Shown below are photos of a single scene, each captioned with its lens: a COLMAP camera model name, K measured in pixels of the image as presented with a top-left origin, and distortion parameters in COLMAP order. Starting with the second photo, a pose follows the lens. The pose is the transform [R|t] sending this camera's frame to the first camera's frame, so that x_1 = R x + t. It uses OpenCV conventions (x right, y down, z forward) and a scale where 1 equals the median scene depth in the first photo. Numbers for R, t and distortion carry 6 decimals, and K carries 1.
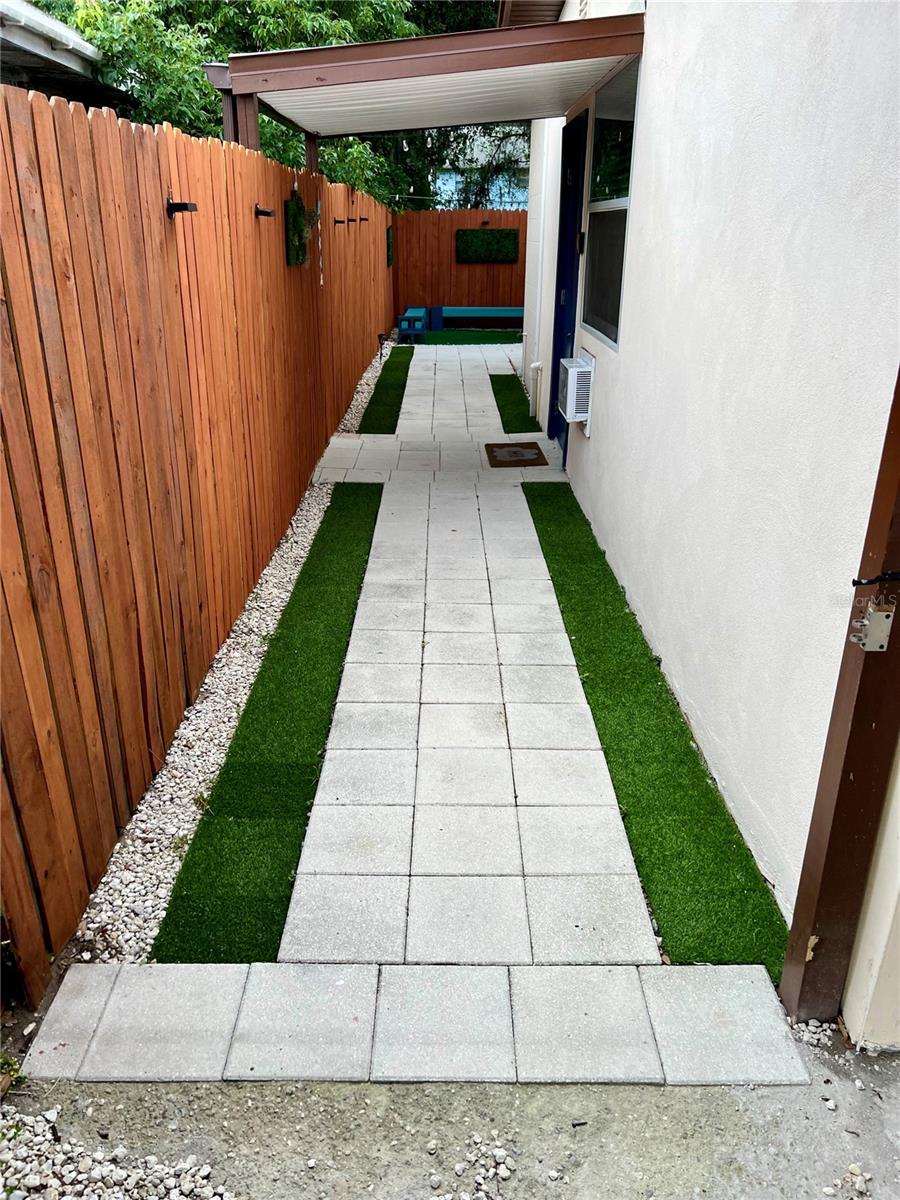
lens RADIAL K [[894.5, 0, 452.7], [0, 894.5, 604.0], [0, 0, 1]] dist [0.033085, -0.034681]
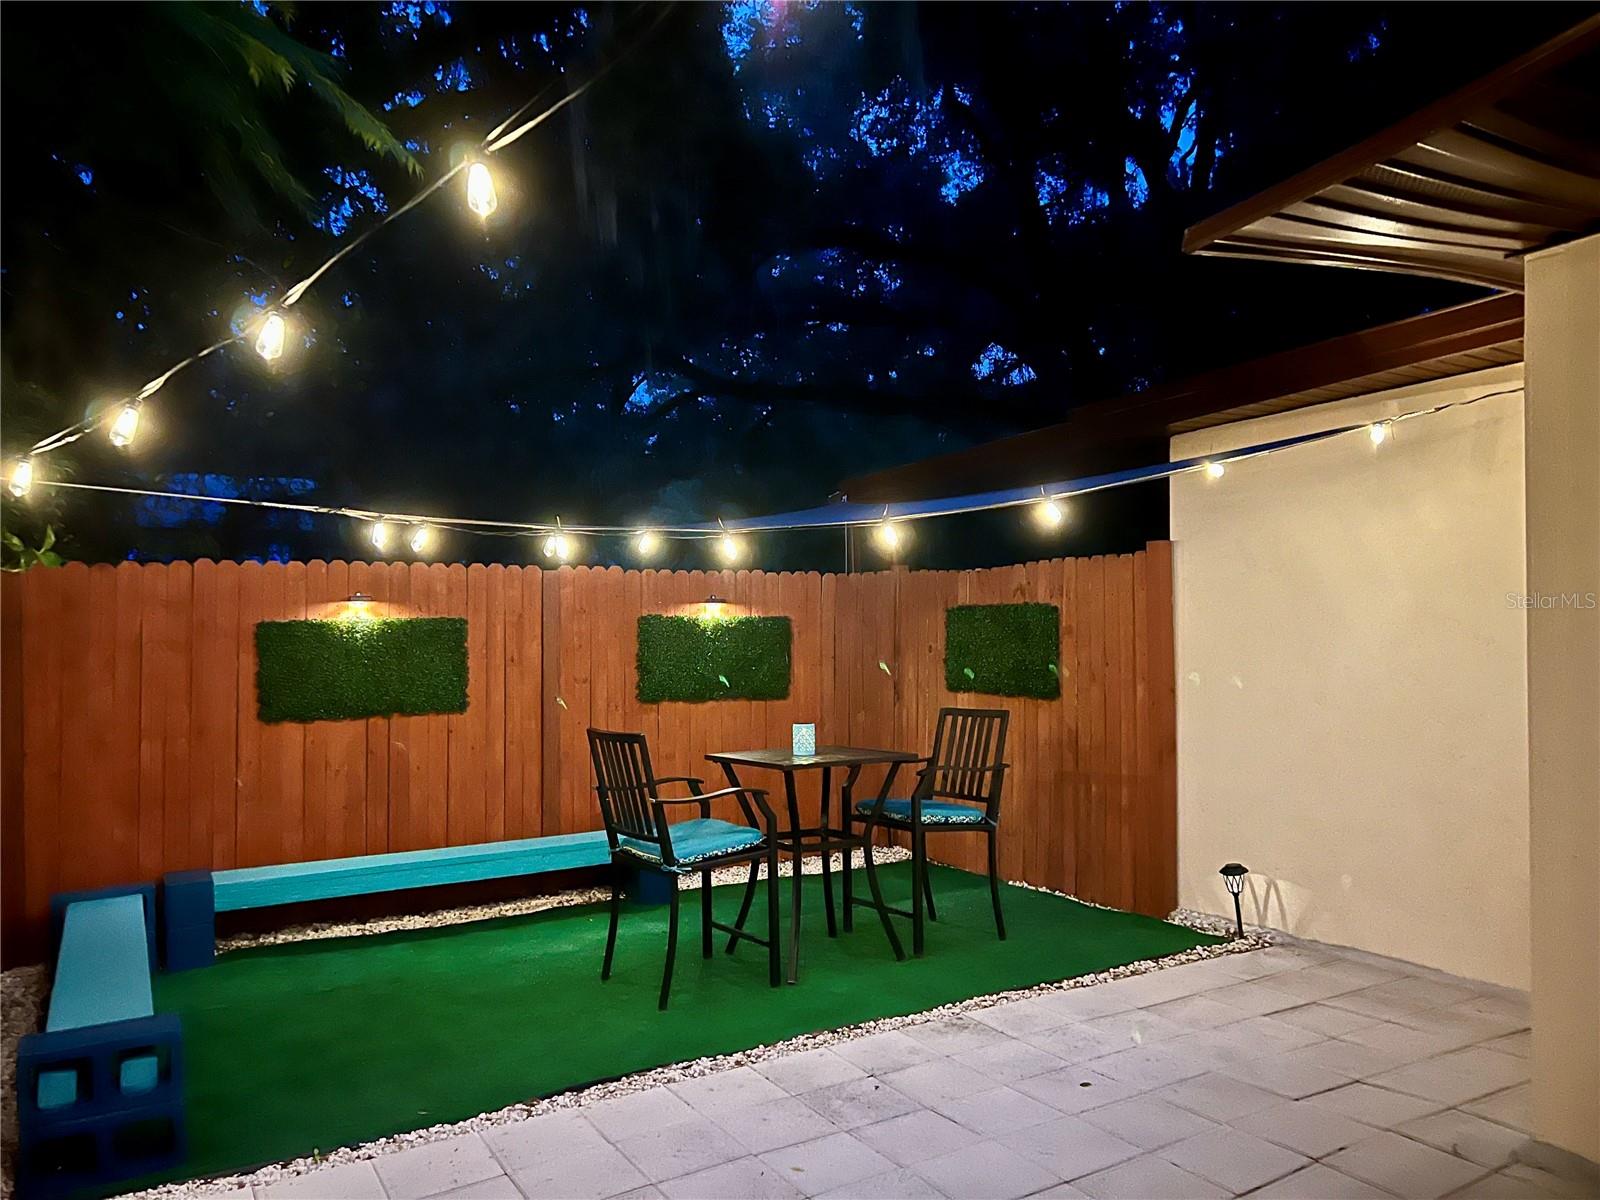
lens RADIAL K [[1192.7, 0, 804.3], [0, 1192.7, 604.2], [0, 0, 1]] dist [0.033085, -0.034681]
pose [[0.868548, -0.008942, 0.495524, -0.035465], [0.202187, 0.919245, -0.337801, -0.245446], [-0.452487, 0.393585, 0.800216, 0.583593]]
